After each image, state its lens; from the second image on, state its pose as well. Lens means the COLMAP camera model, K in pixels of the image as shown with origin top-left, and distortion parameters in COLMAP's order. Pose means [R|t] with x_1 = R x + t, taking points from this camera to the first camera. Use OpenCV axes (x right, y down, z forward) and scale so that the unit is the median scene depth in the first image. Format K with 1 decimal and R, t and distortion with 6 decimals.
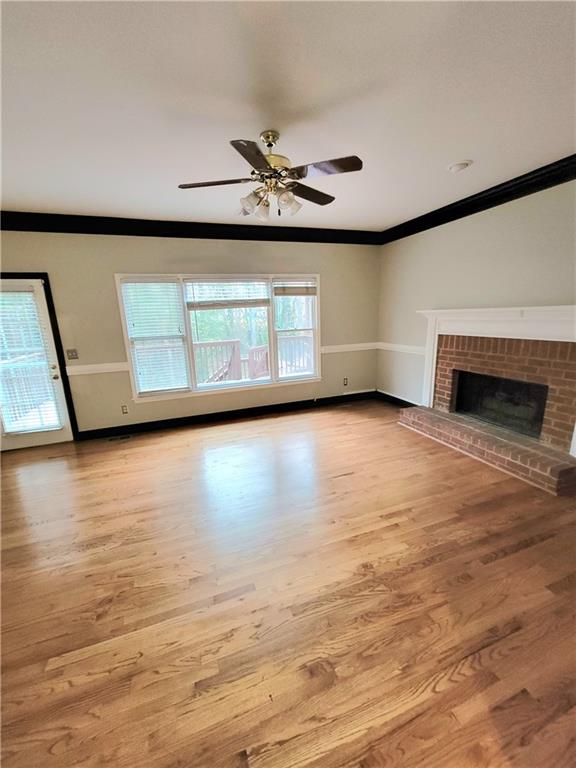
lens RADIAL K [[311.5, 0, 287.0], [0, 311.5, 385.6], [0, 0, 1]] dist [0.003182, 0.000215]
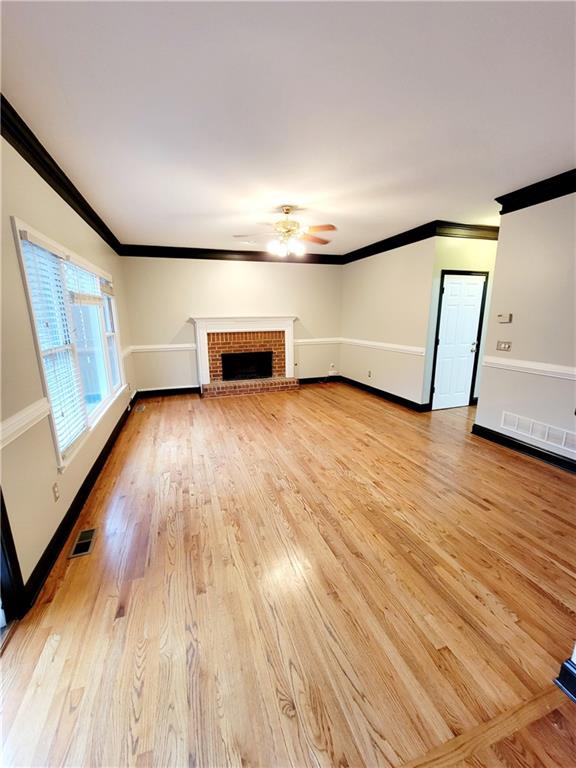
lens RADIAL K [[311.5, 0, 286.6], [0, 311.5, 384.5], [0, 0, 1]] dist [0.003182, 0.000215]
pose [[0.022716, -0.180416, 0.983328, -1.073294], [0.235108, 0.956961, 0.170147, -0.098134], [-0.971704, 0.227323, 0.064155, 0.632319]]
